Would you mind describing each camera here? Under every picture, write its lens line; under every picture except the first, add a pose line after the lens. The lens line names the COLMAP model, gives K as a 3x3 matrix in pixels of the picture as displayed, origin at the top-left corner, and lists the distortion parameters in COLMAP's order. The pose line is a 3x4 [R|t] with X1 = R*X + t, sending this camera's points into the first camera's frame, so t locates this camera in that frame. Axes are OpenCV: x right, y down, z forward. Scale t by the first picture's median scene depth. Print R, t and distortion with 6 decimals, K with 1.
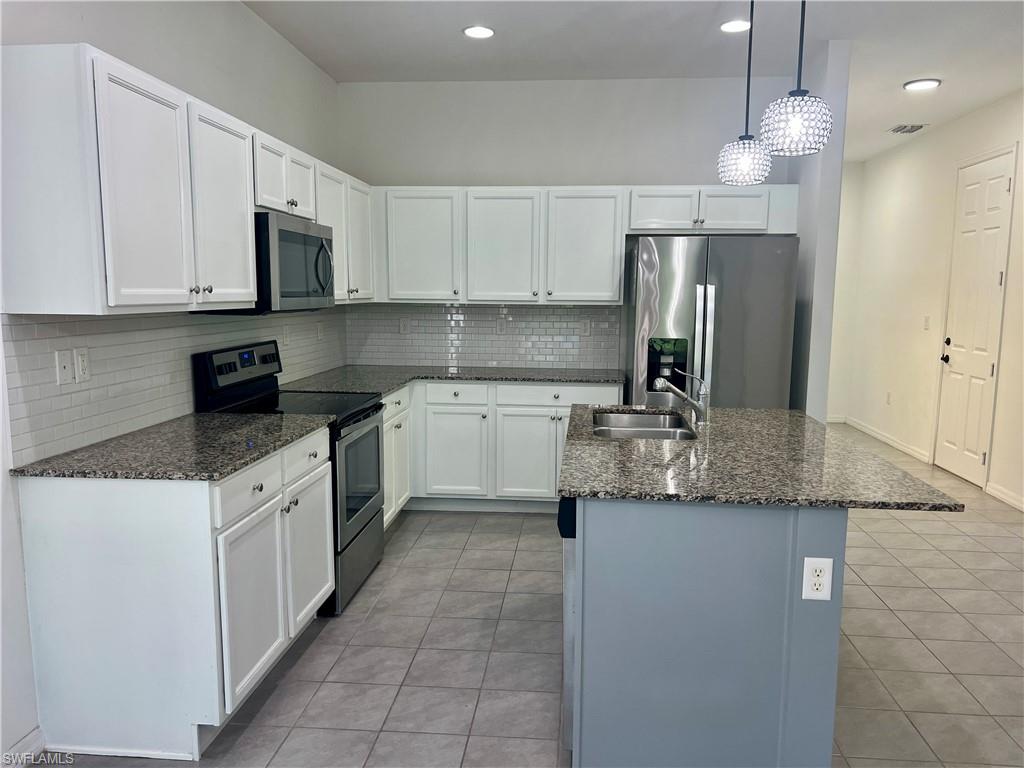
lens RADIAL K [[773.7, 0, 513.5], [0, 773.7, 384.9], [0, 0, 1]] dist [0.043363, -0.000200]
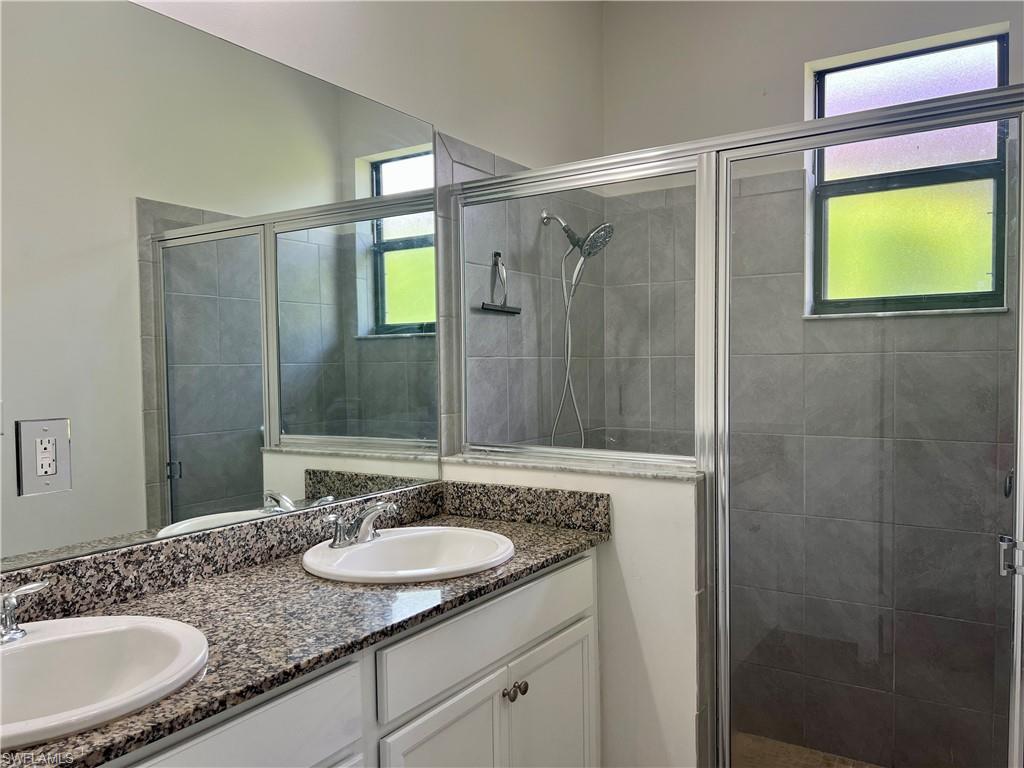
lens RADIAL K [[773.7, 0, 512.5], [0, 773.7, 386.6], [0, 0, 1]] dist [0.043363, -0.000200]
pose [[0.879695, -0.003670, -0.475524, -0.016615], [-0.042476, 0.995367, -0.086260, -0.018201], [0.473637, 0.096081, 0.875464, 0.477688]]
